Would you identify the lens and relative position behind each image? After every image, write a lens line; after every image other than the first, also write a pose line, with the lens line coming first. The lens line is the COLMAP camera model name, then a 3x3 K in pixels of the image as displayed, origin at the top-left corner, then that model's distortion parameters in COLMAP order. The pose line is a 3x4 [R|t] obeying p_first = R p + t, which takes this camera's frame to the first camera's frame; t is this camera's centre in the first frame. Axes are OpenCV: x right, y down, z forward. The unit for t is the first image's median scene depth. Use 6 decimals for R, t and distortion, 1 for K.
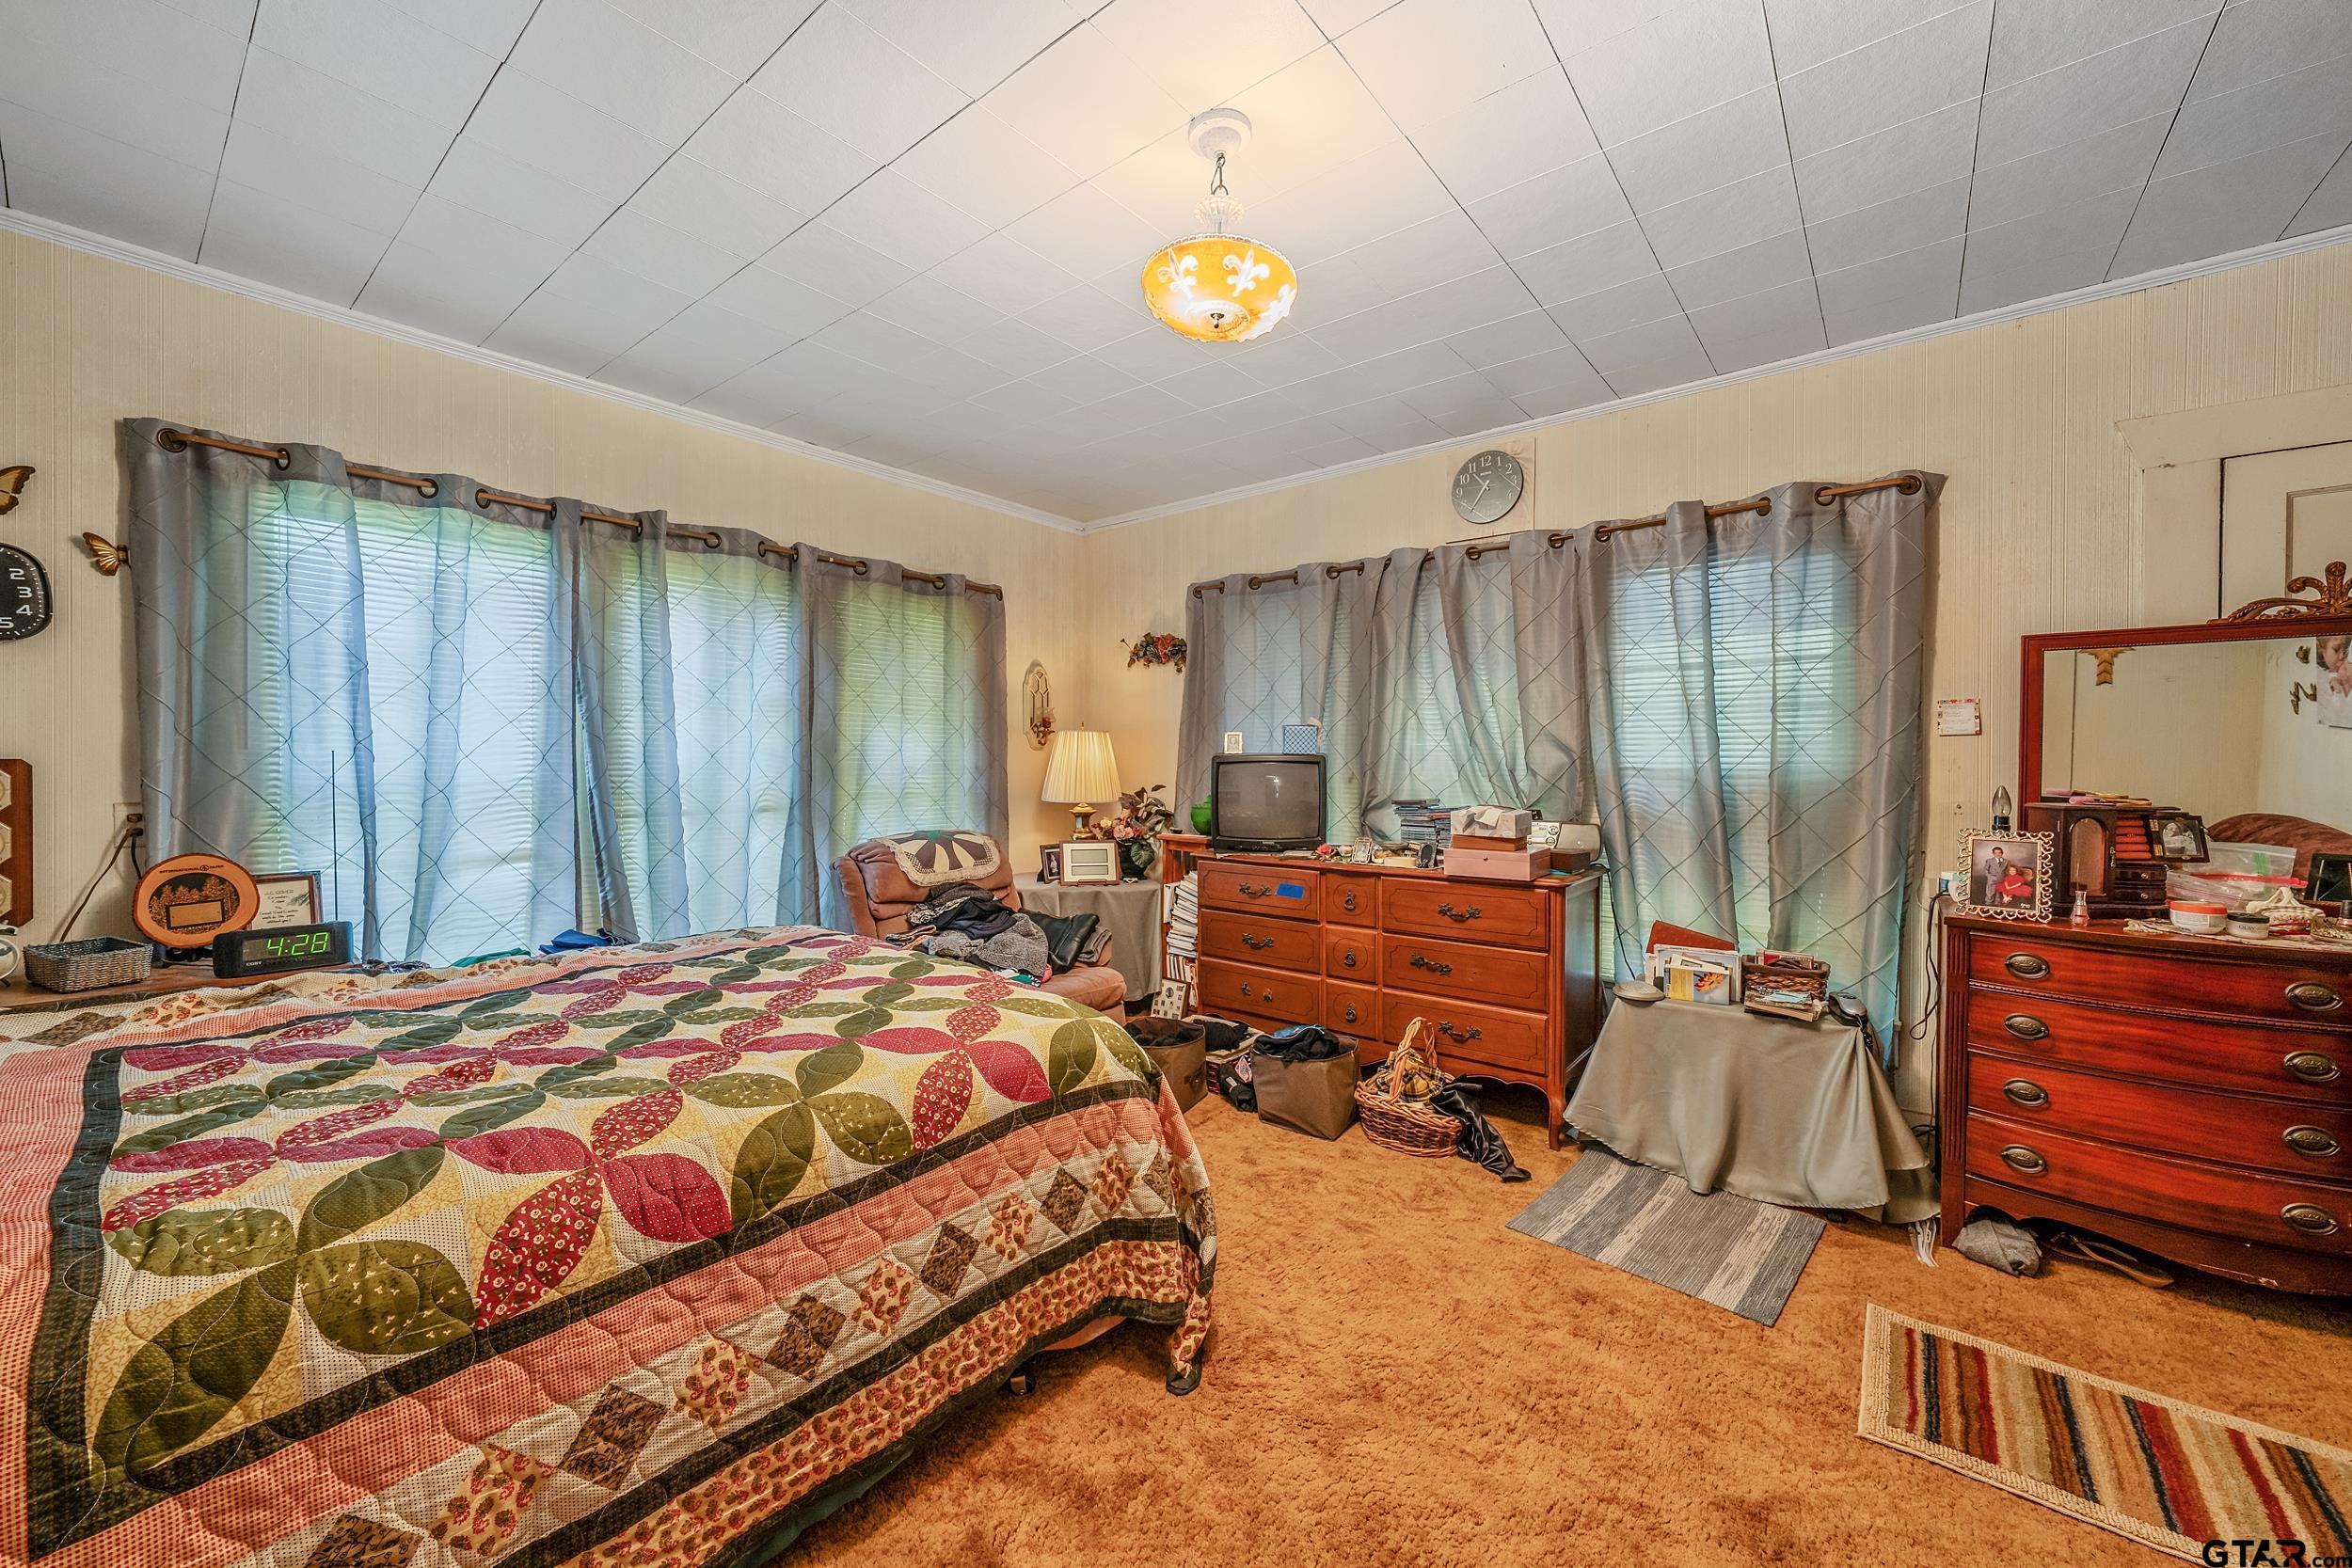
lens RADIAL K [[898.5, 0, 1167.1], [0, 898.5, 776.0], [0, 0, 1]] dist [-0.008099, -0.000104]
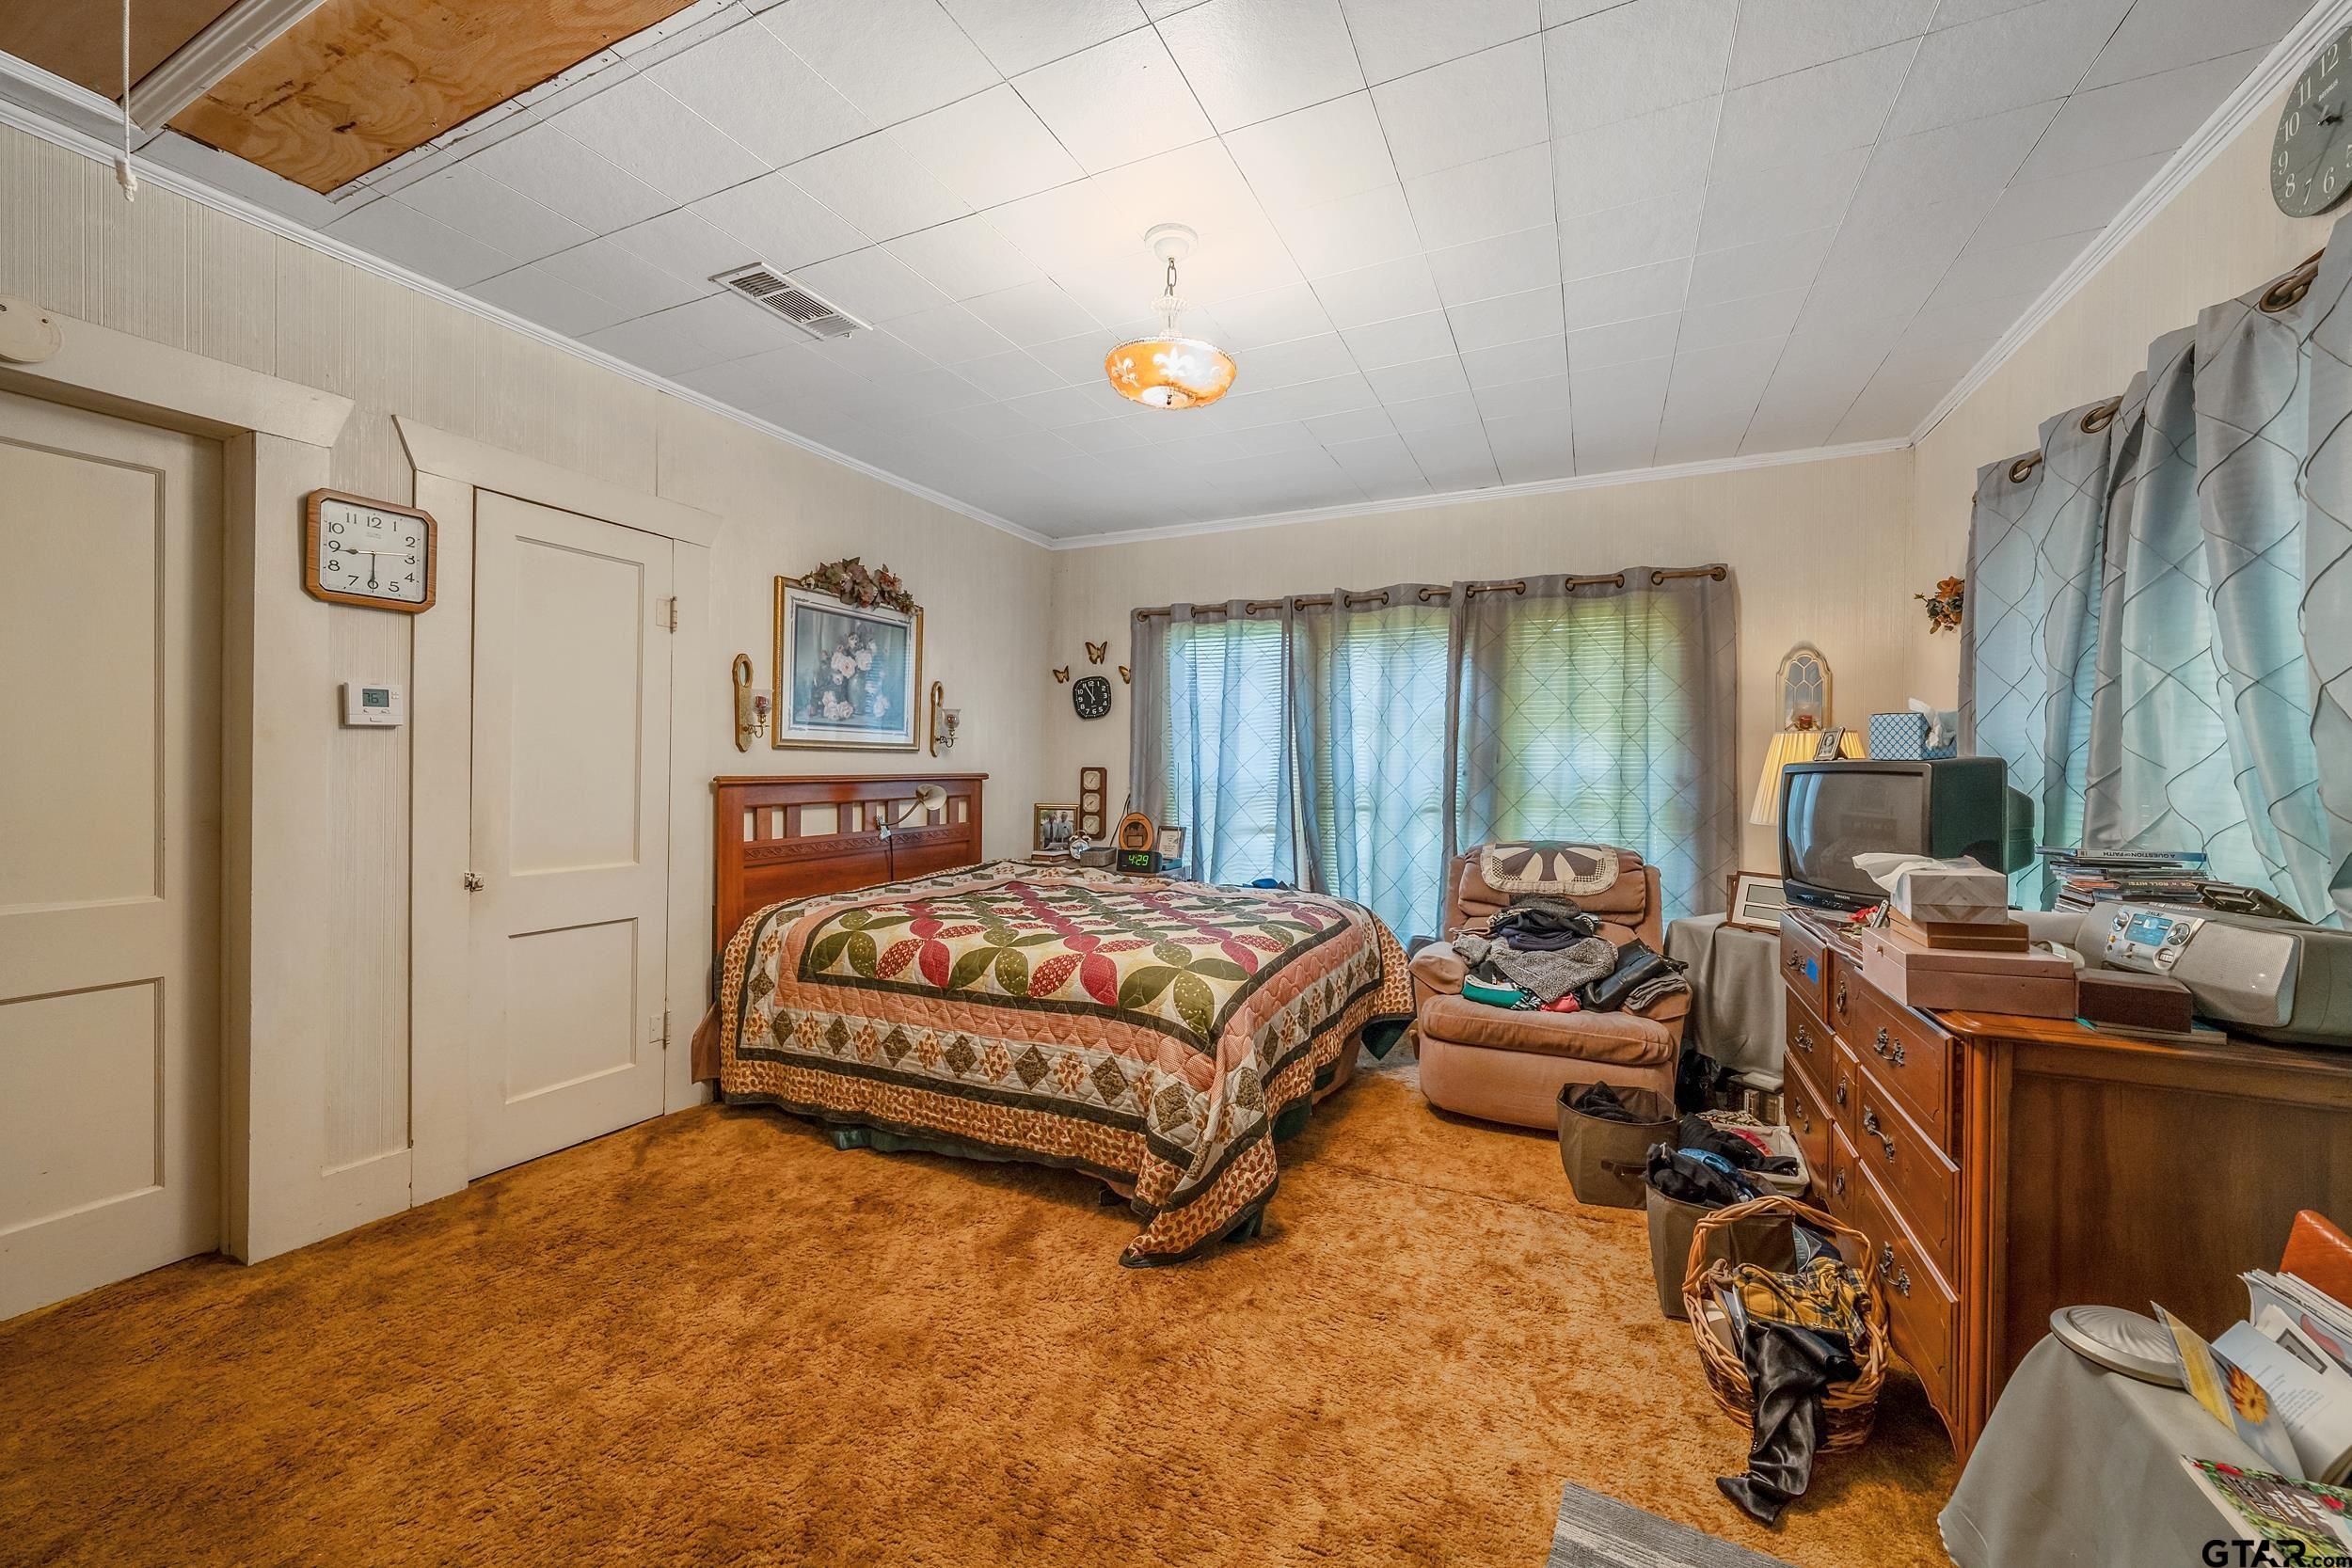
lens RADIAL K [[898.5, 0, 1166.3], [0, 898.5, 772.3], [0, 0, 1]] dist [-0.008099, -0.000104]
pose [[0.233602, 0.004568, -0.972322, 1.162754], [-0.022932, 0.999737, -0.000813, -0.007733], [0.972062, 0.022487, 0.233645, 0.686392]]
